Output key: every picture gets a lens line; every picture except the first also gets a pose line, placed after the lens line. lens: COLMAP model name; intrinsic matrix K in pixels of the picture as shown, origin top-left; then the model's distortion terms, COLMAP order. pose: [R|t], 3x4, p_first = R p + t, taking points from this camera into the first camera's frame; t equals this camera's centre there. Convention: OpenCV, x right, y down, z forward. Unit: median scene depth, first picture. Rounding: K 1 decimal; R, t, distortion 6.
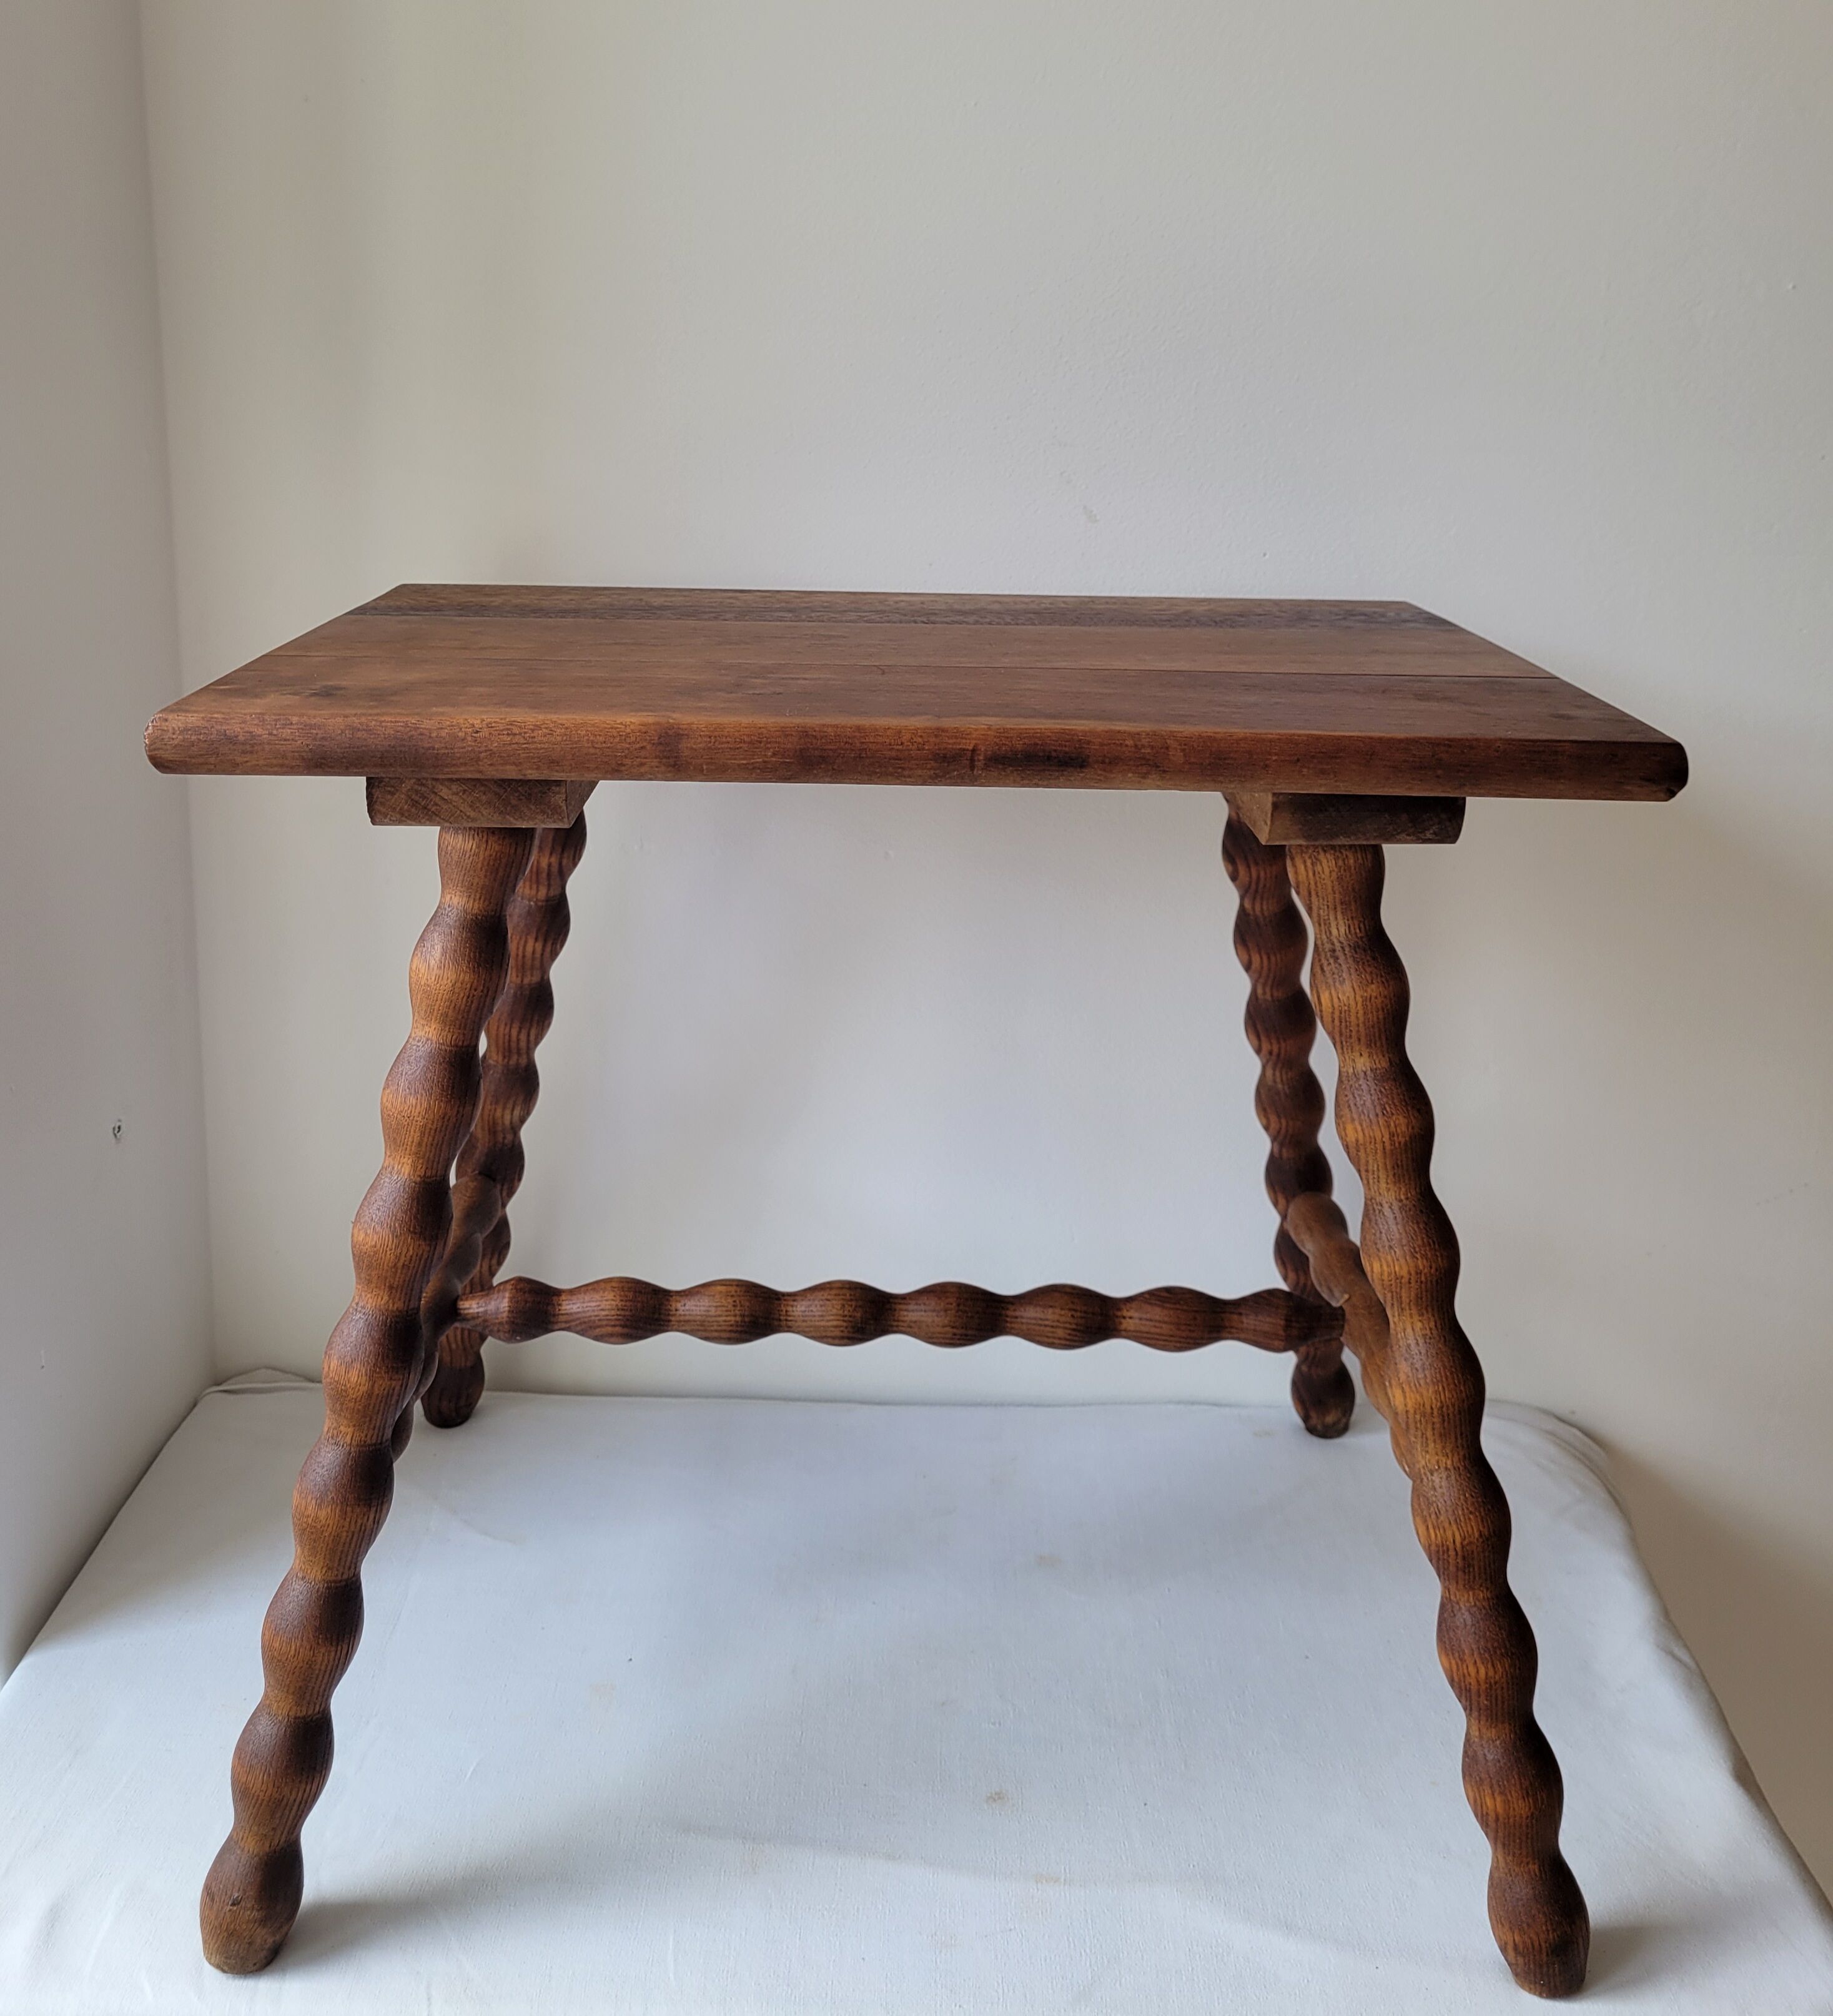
lens RADIAL K [[1884.4, 0, 908.6], [0, 1884.4, 786.3], [0, 0, 1]] dist [0.040357, -0.025523]
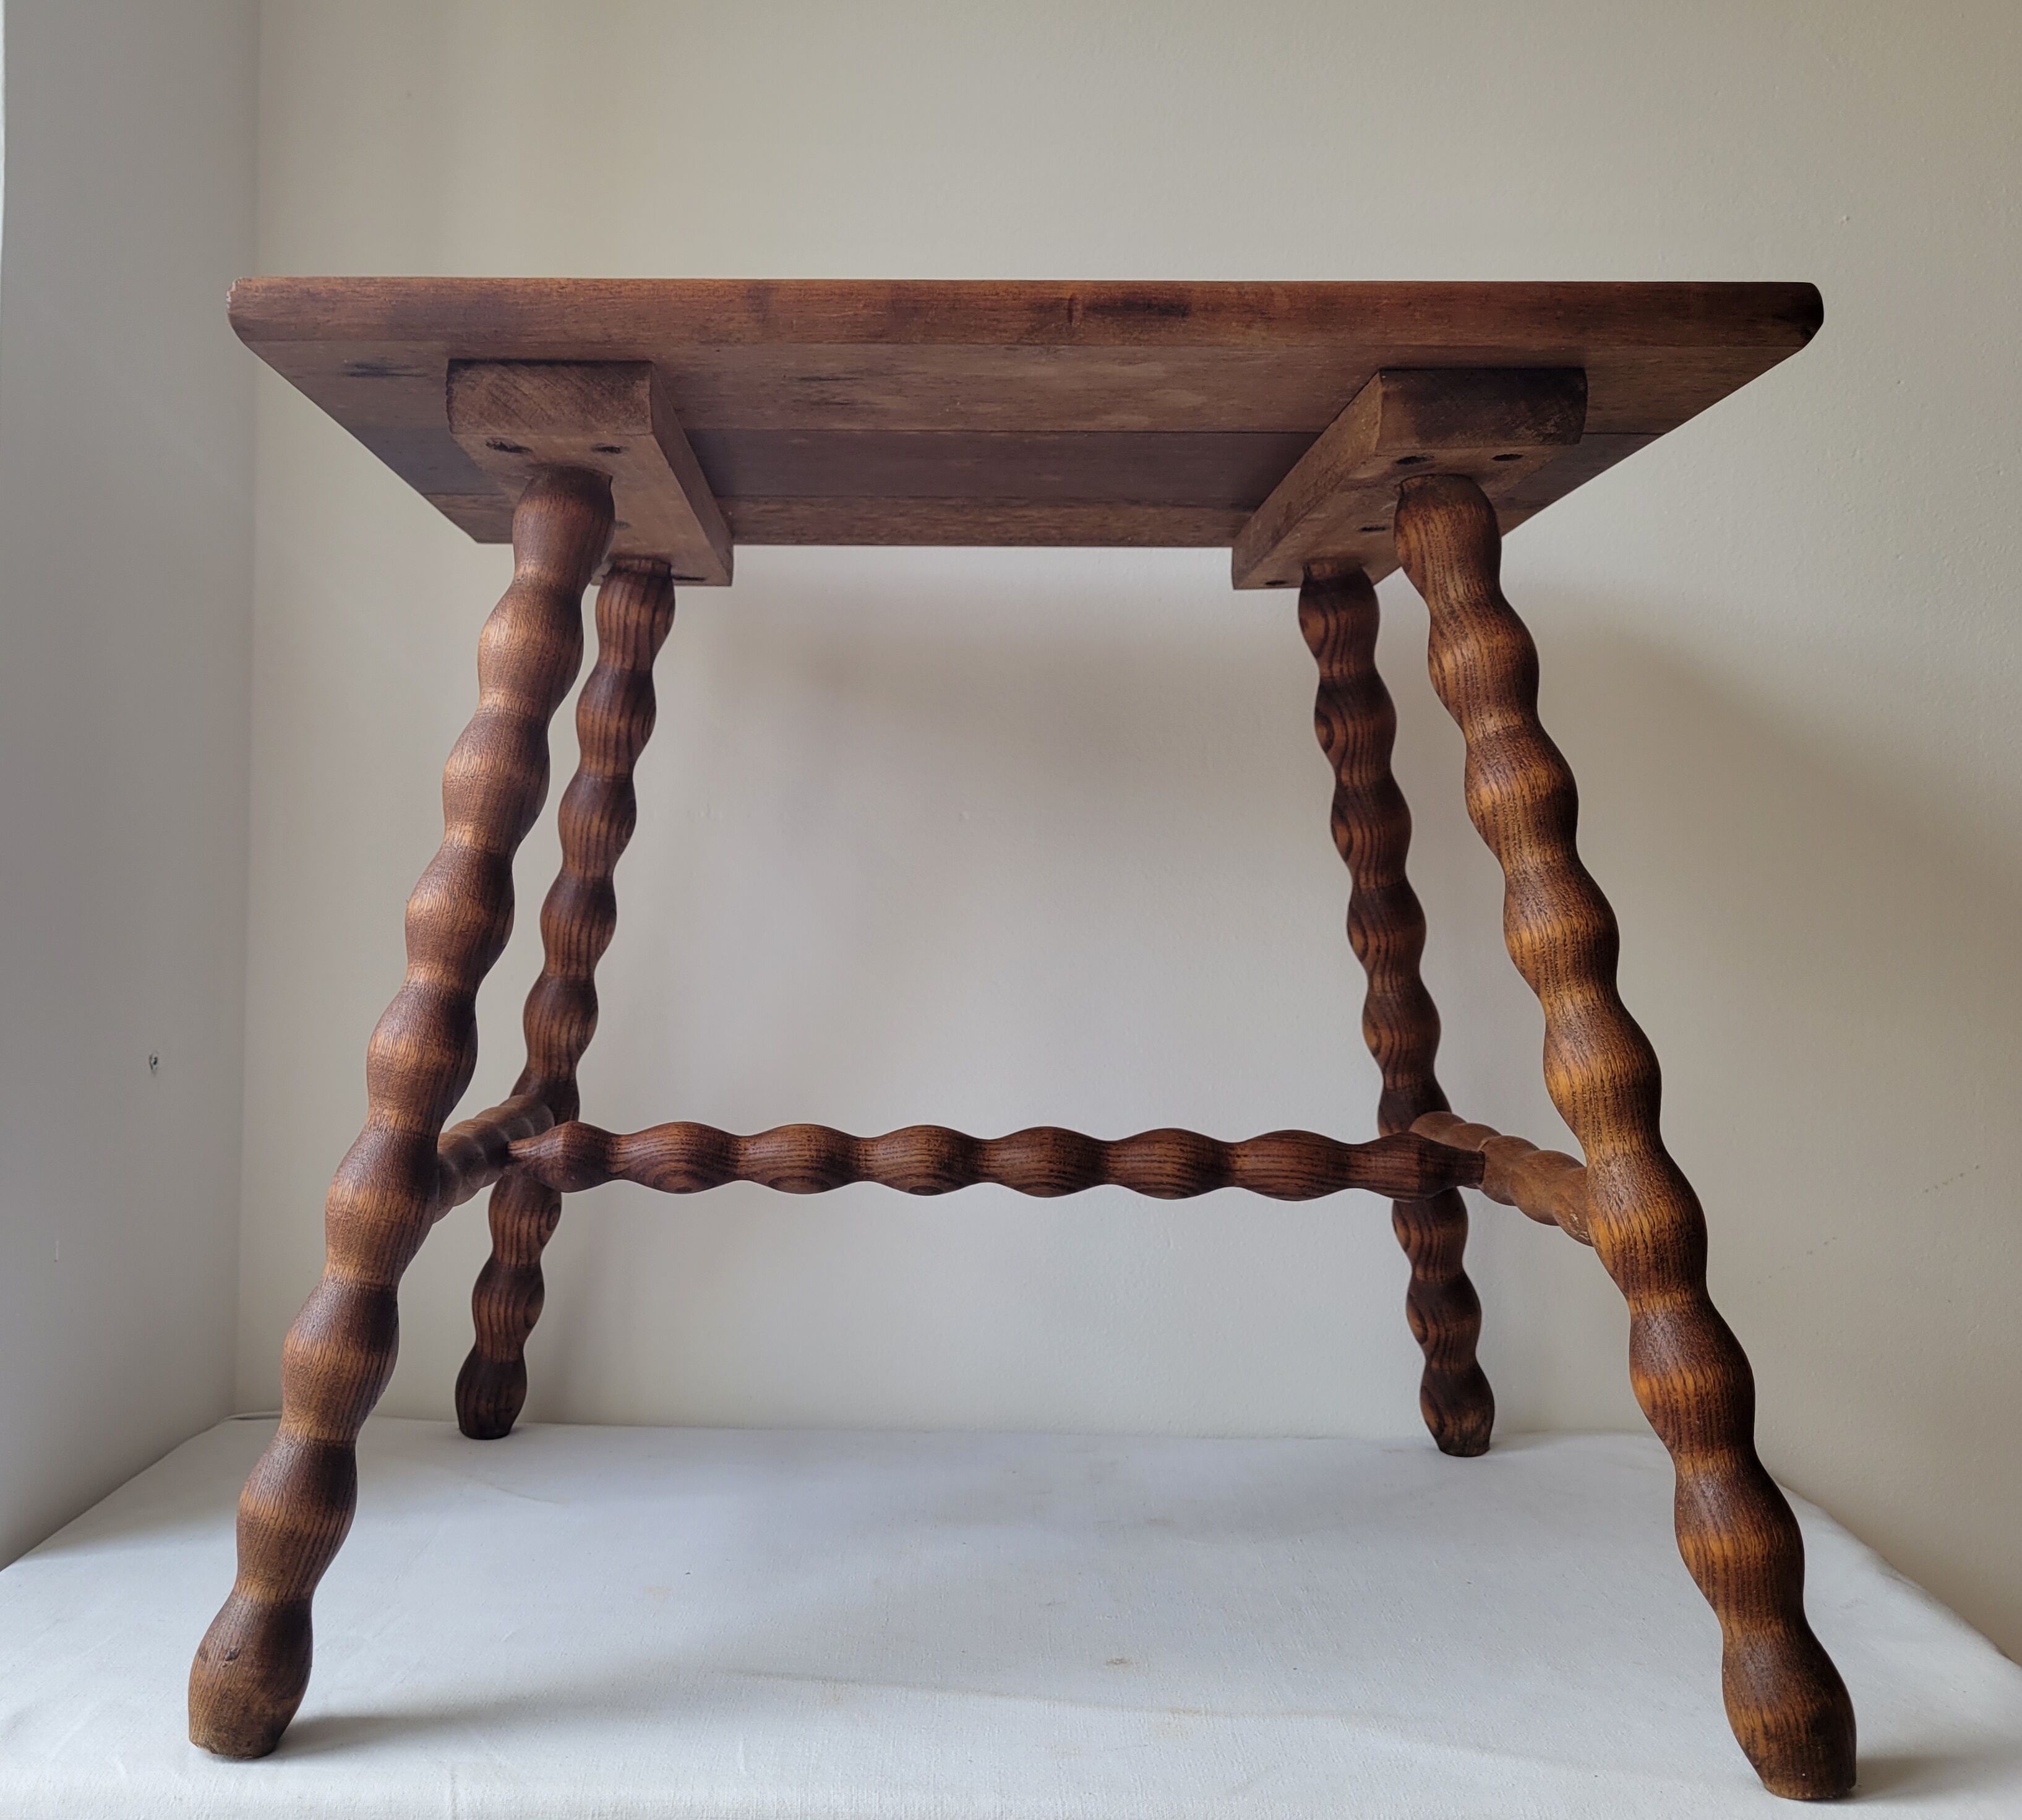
lens RADIAL K [[1868.5, 0, 886.3], [0, 1868.5, 907.8], [0, 0, 1]] dist [0.035098, -0.012208]
pose [[0.999445, -0.013010, -0.030679, -0.030658], [0.005686, 0.973718, -0.227686, 0.443615], [0.032835, 0.227385, 0.973251, 0.114461]]
